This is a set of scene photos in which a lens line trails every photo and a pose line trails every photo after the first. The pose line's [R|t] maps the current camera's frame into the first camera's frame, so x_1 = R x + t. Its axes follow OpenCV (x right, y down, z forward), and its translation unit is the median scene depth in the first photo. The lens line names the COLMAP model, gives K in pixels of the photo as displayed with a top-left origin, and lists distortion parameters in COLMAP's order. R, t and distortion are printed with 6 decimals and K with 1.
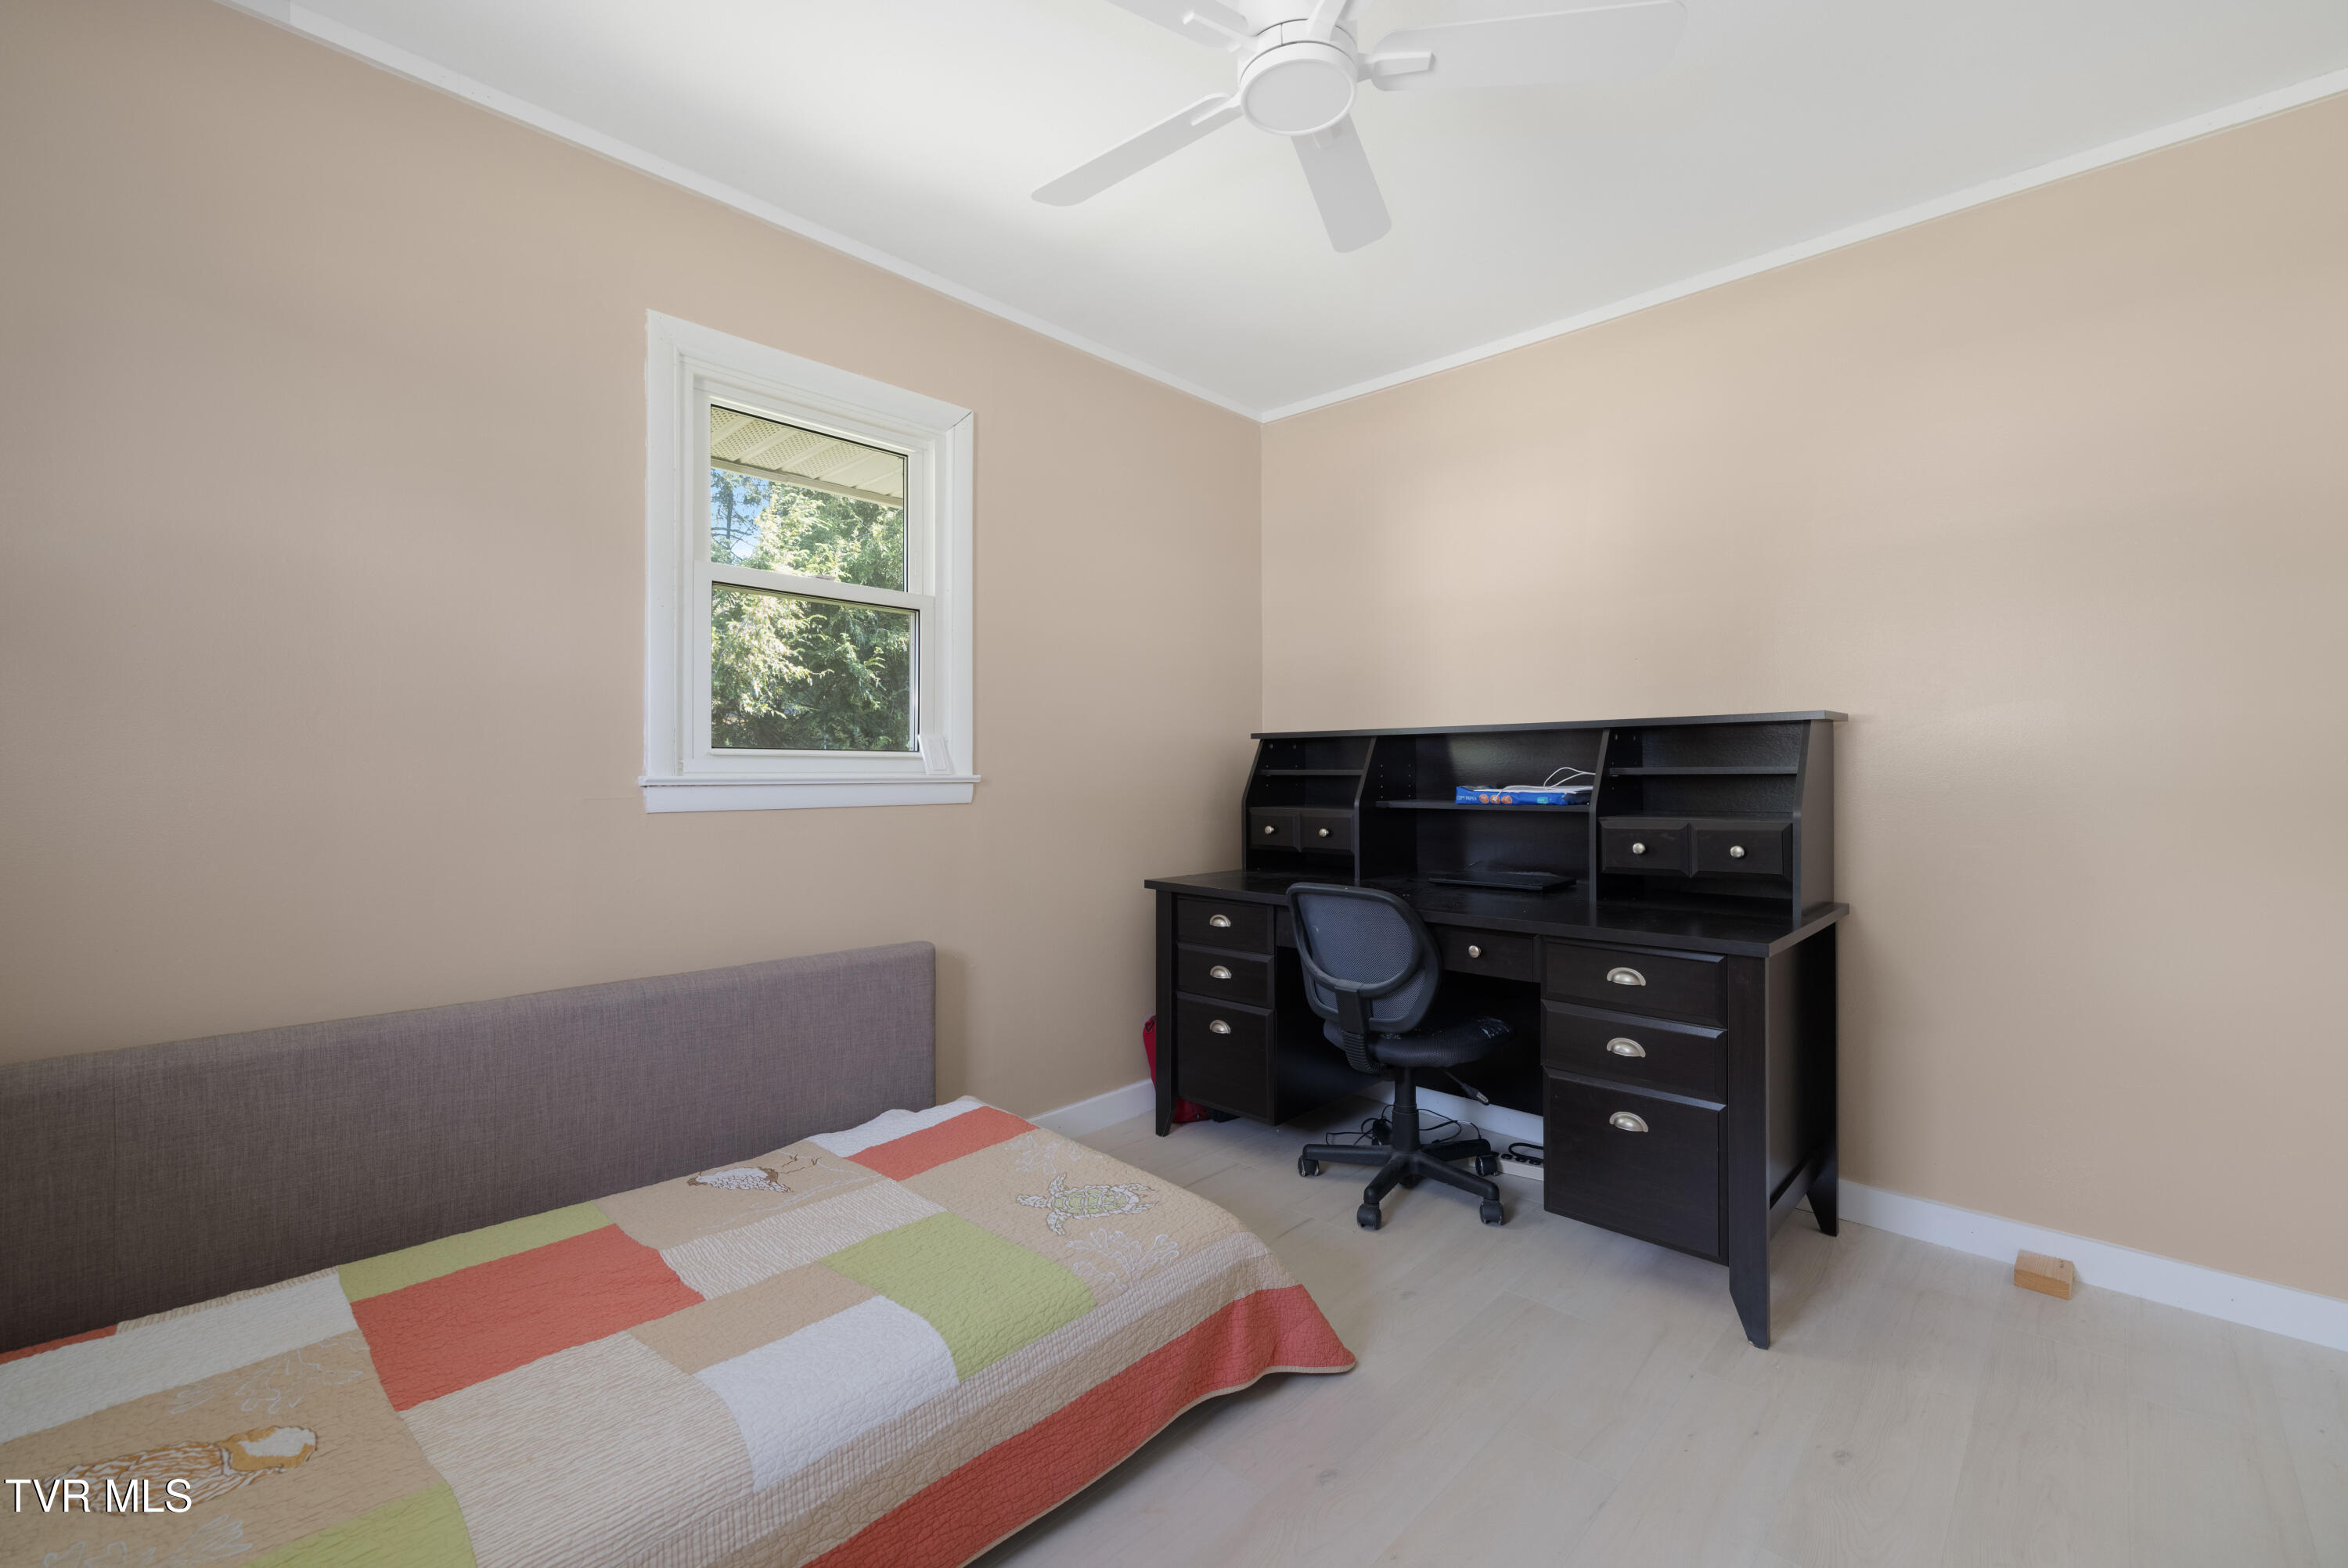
lens RADIAL K [[1002.8, 0, 1174.2], [0, 1002.8, 781.7], [0, 0, 1]] dist [-0.001369, 0.001549]
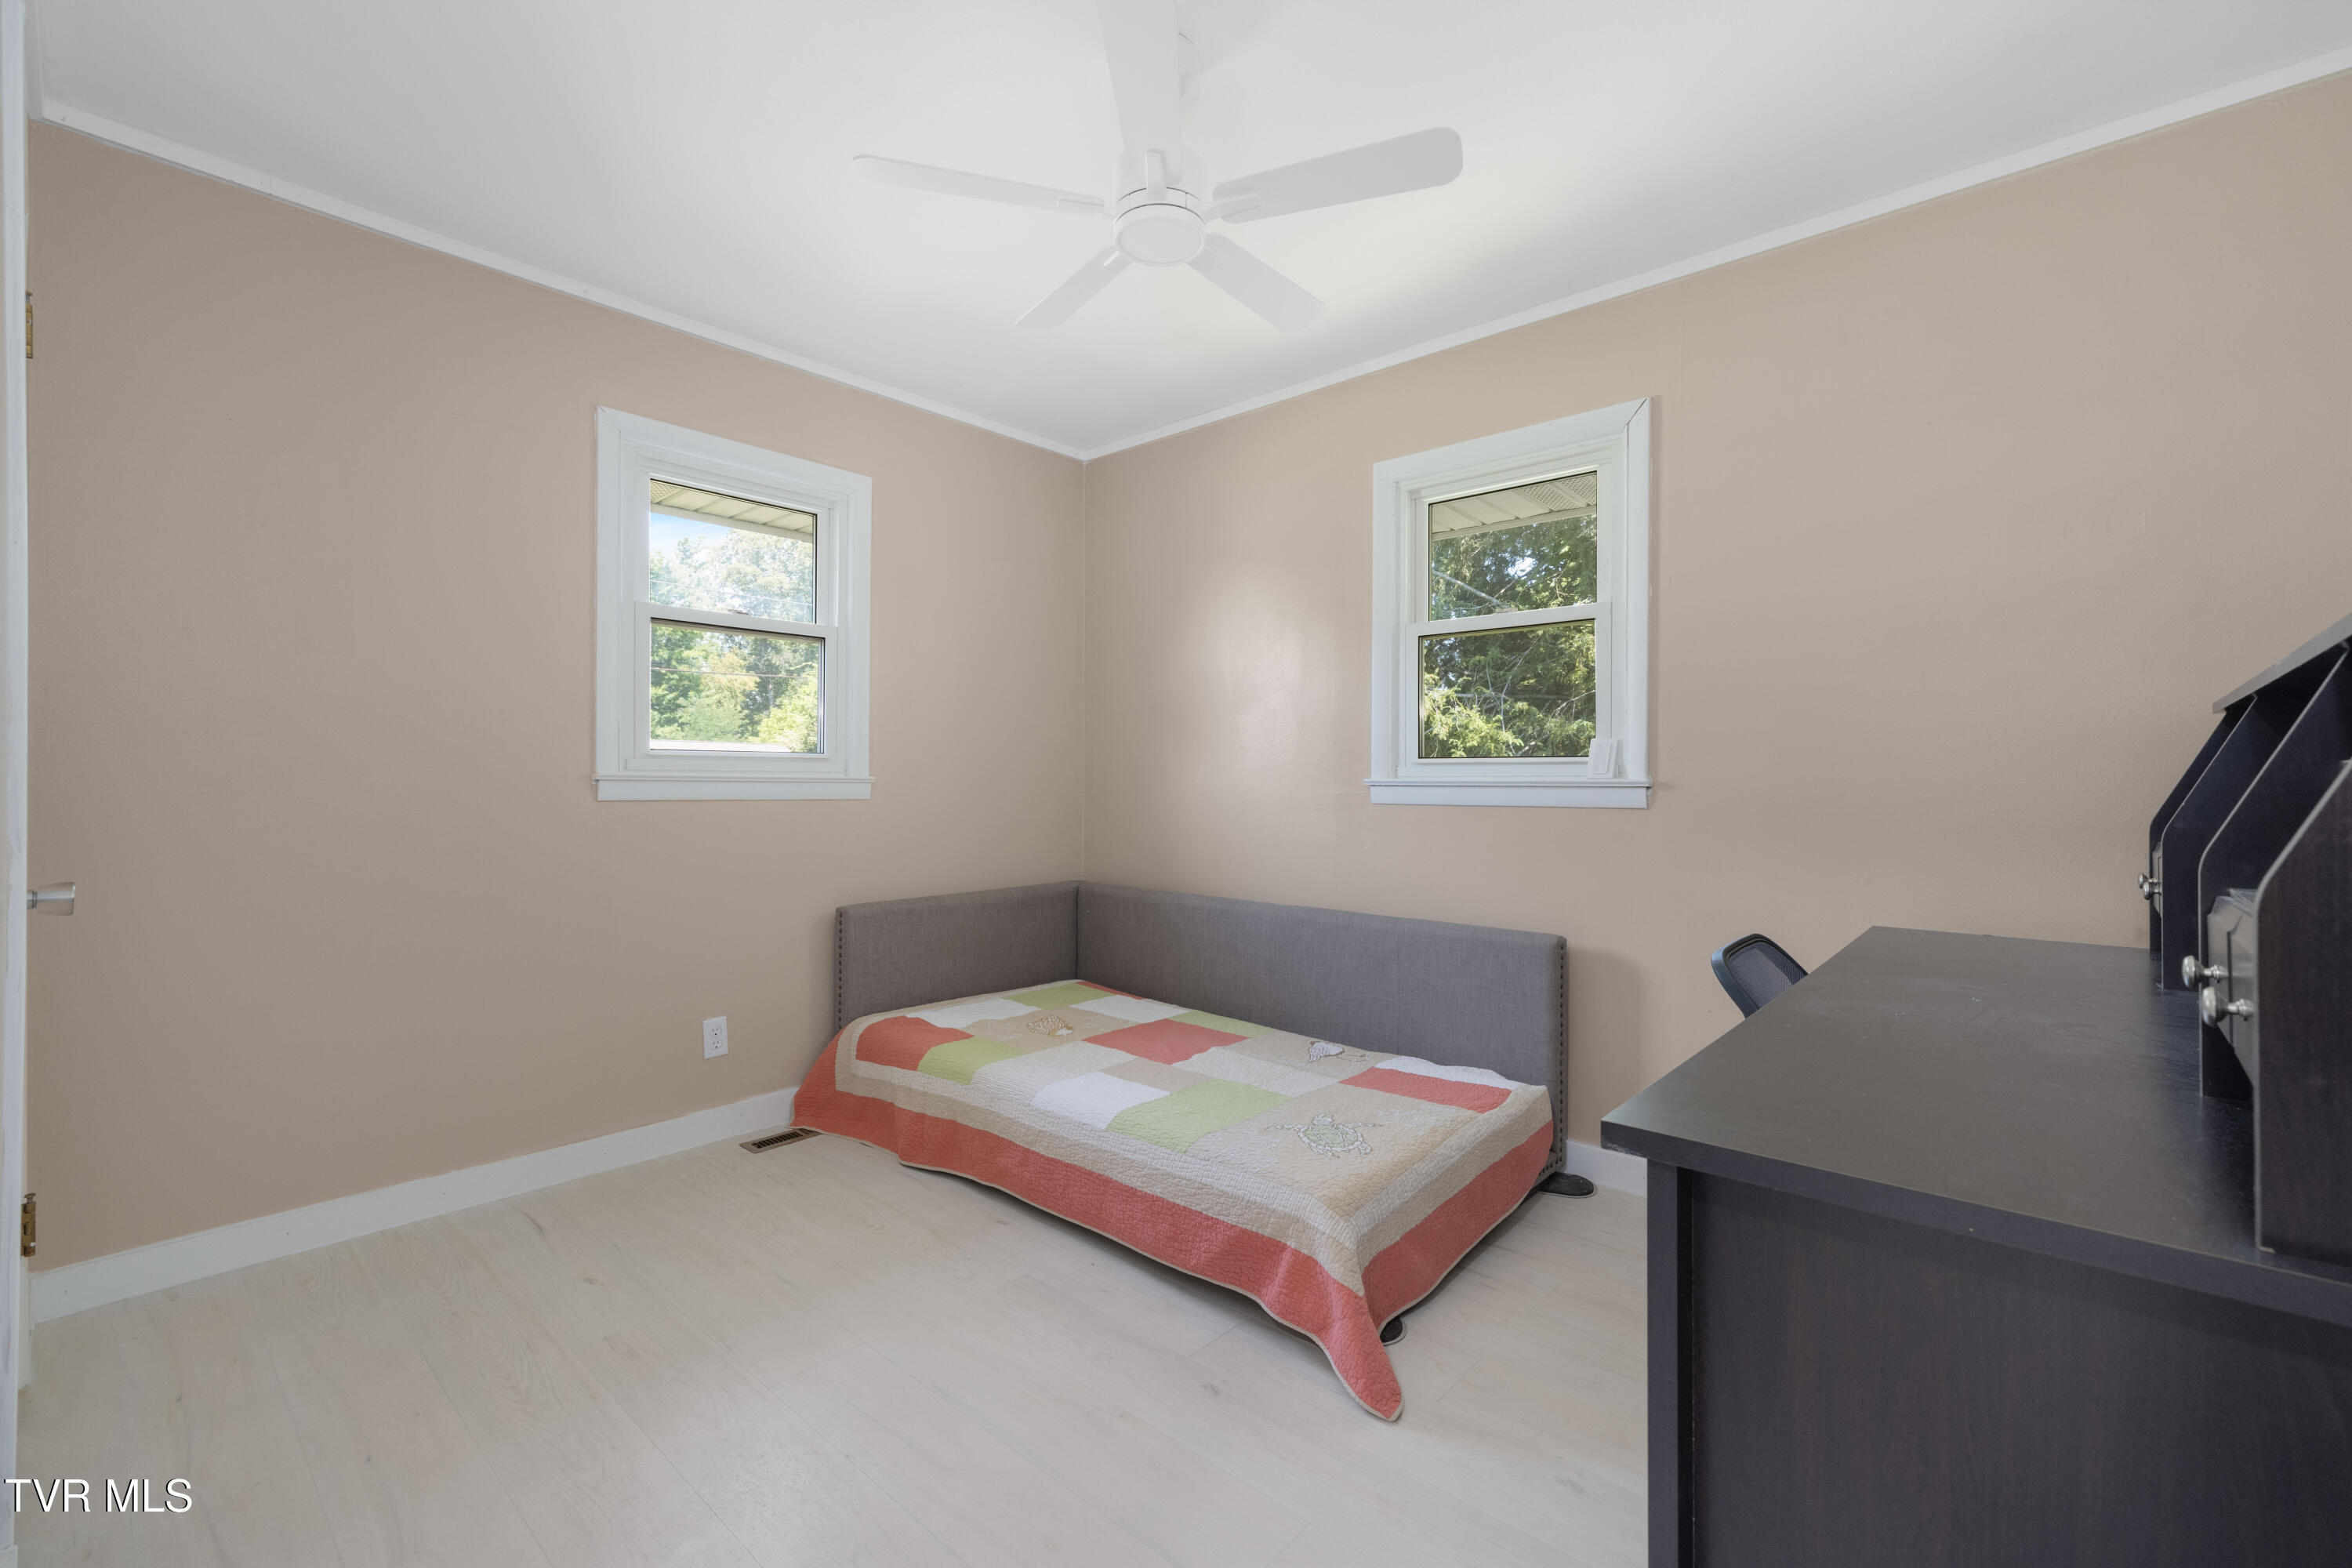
lens RADIAL K [[1004.7, 0, 1176.7], [0, 1004.7, 776.1], [0, 0, 1]] dist [-0.001369, 0.001549]
pose [[0.017308, -0.000990, -0.999850, 1.013533], [-0.009137, 0.999958, -0.001149, -0.004996], [0.999808, 0.009156, 0.017299, 0.727198]]
